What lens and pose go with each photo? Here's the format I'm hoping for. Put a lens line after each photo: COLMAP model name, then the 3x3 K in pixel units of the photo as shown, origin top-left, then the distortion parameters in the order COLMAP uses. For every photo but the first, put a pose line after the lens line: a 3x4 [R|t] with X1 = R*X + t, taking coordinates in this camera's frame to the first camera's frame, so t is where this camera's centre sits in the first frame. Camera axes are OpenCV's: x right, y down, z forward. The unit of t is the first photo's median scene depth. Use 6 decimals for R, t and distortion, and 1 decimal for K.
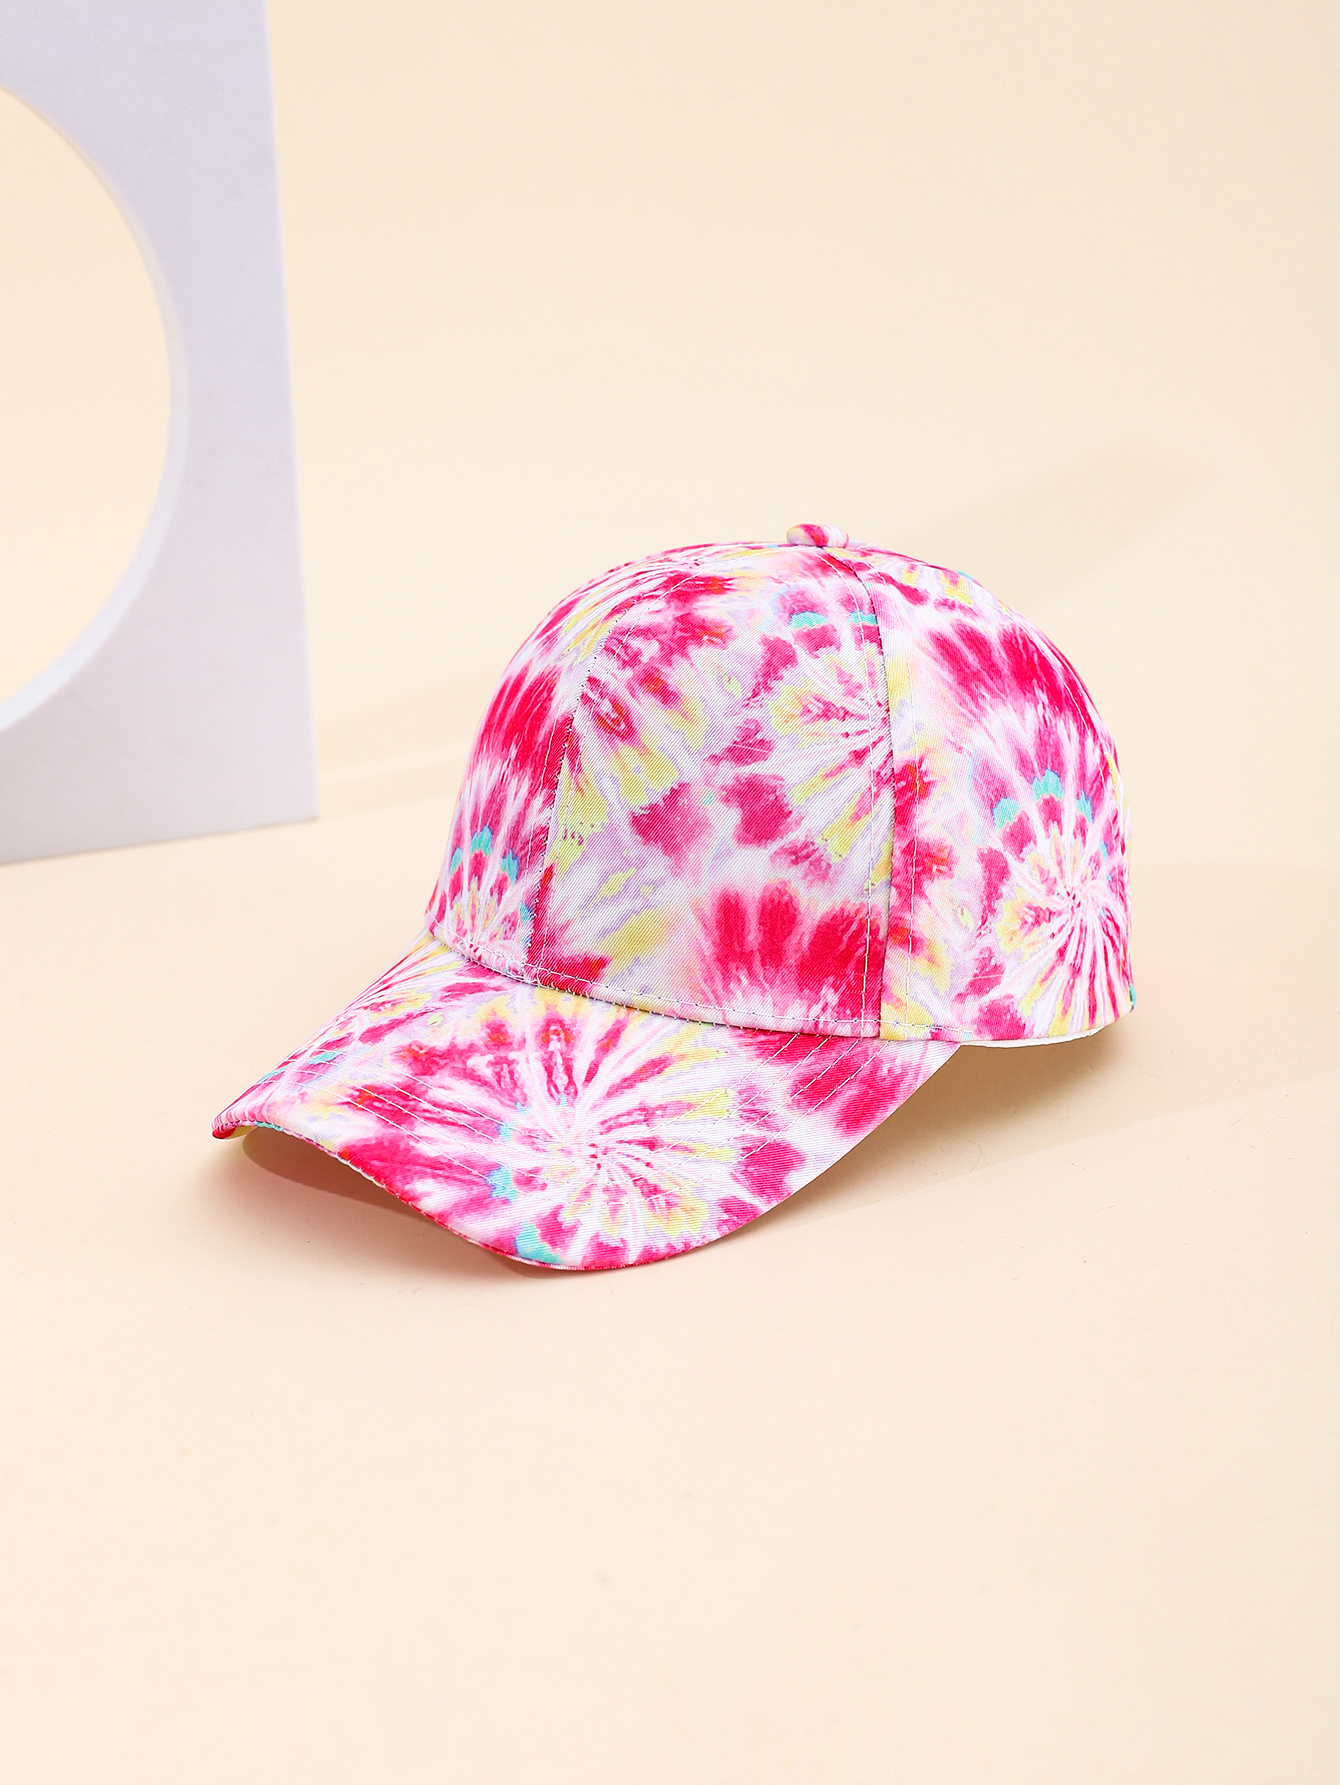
lens RADIAL K [[2583.5, 0, 670.0], [0, 2583.5, 892.5], [0, 0, 1]] dist [0.017072, -0.027420]
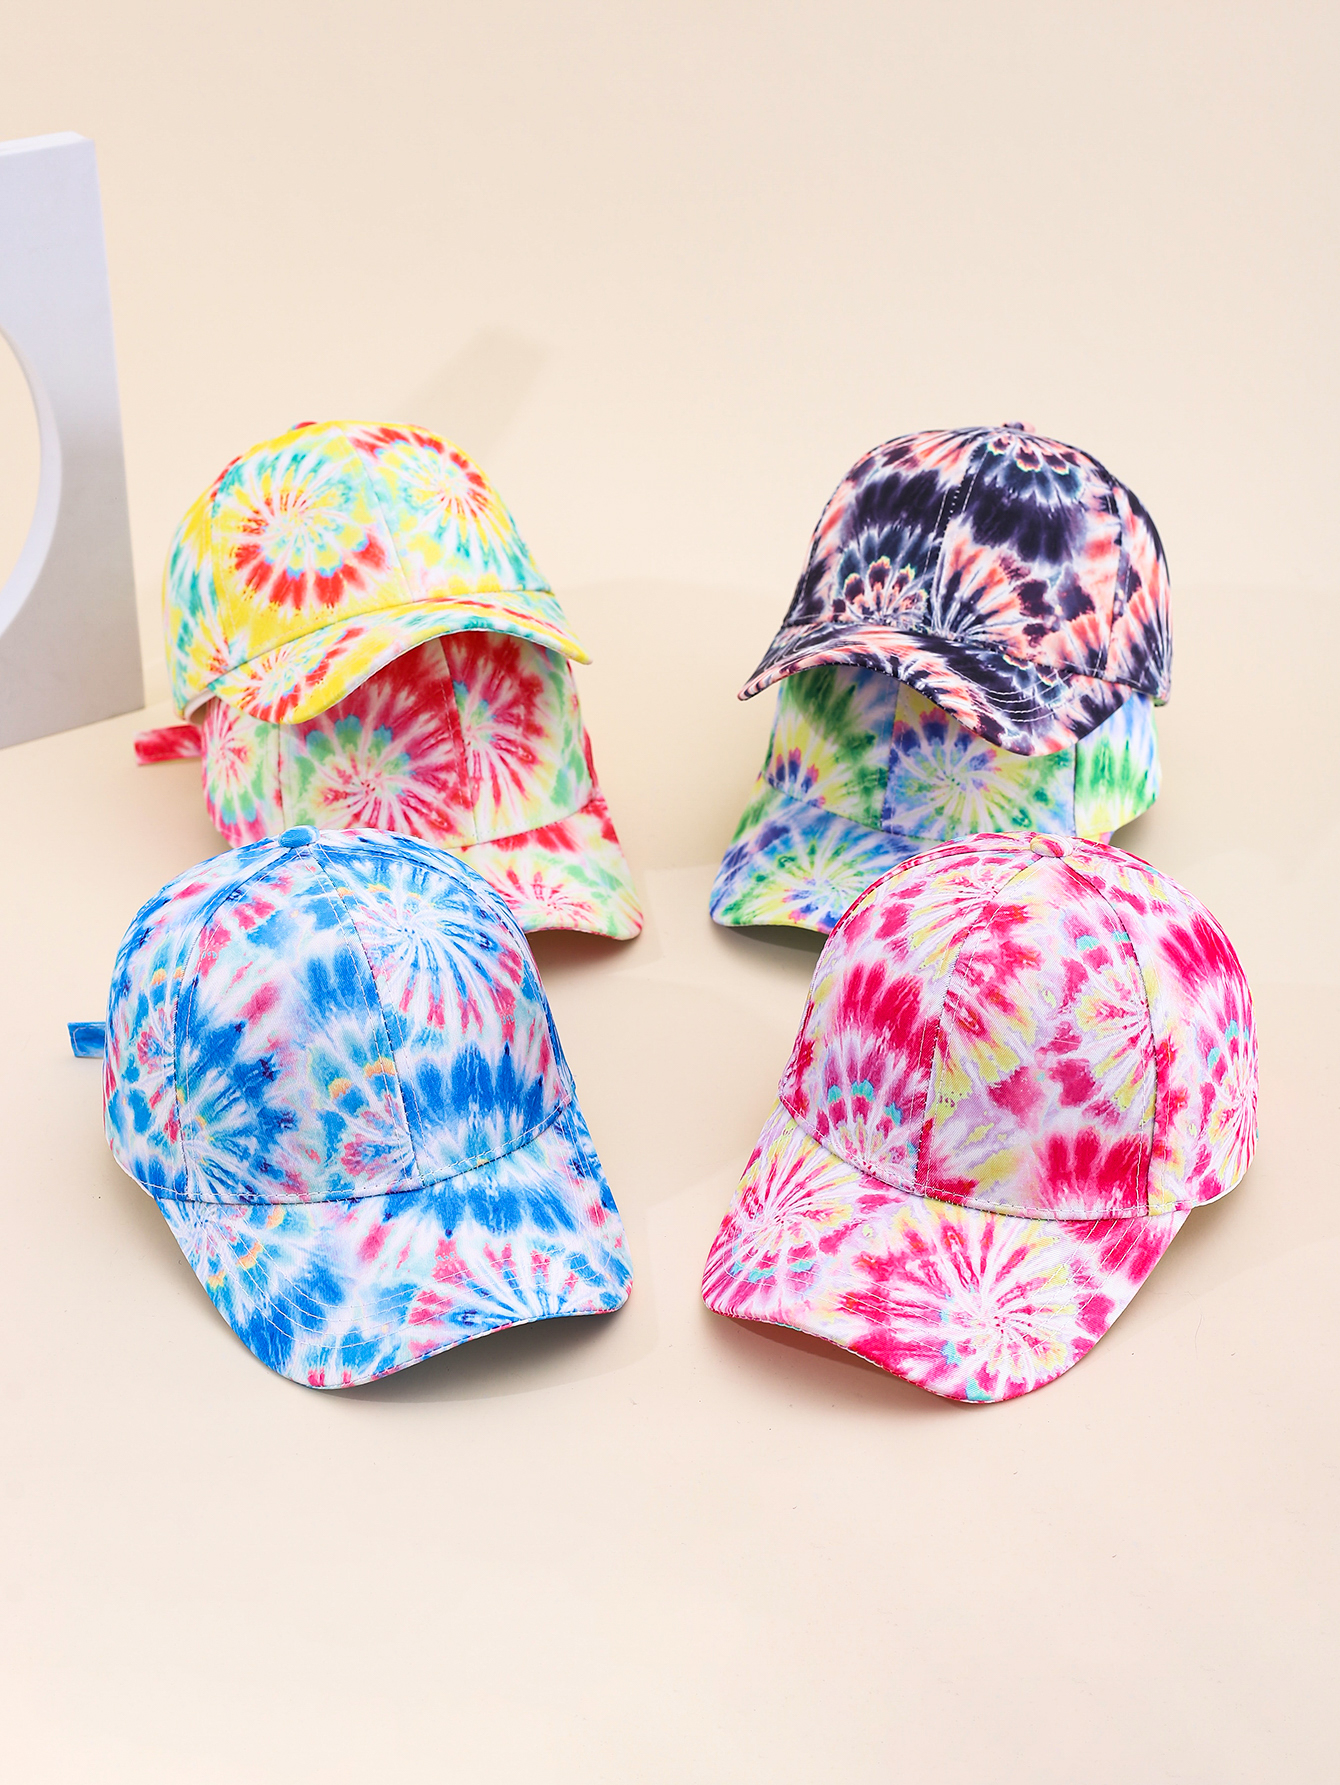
lens RADIAL K [[2583.5, 0, 670.0], [0, 2583.5, 892.5], [0, 0, 1]] dist [0.017072, -0.027420]
pose [[0.975222, -0.080265, 0.206156, -0.503513], [0.035938, 0.976962, 0.210365, -0.470636], [-0.218292, -0.197744, 0.955639, -0.386782]]
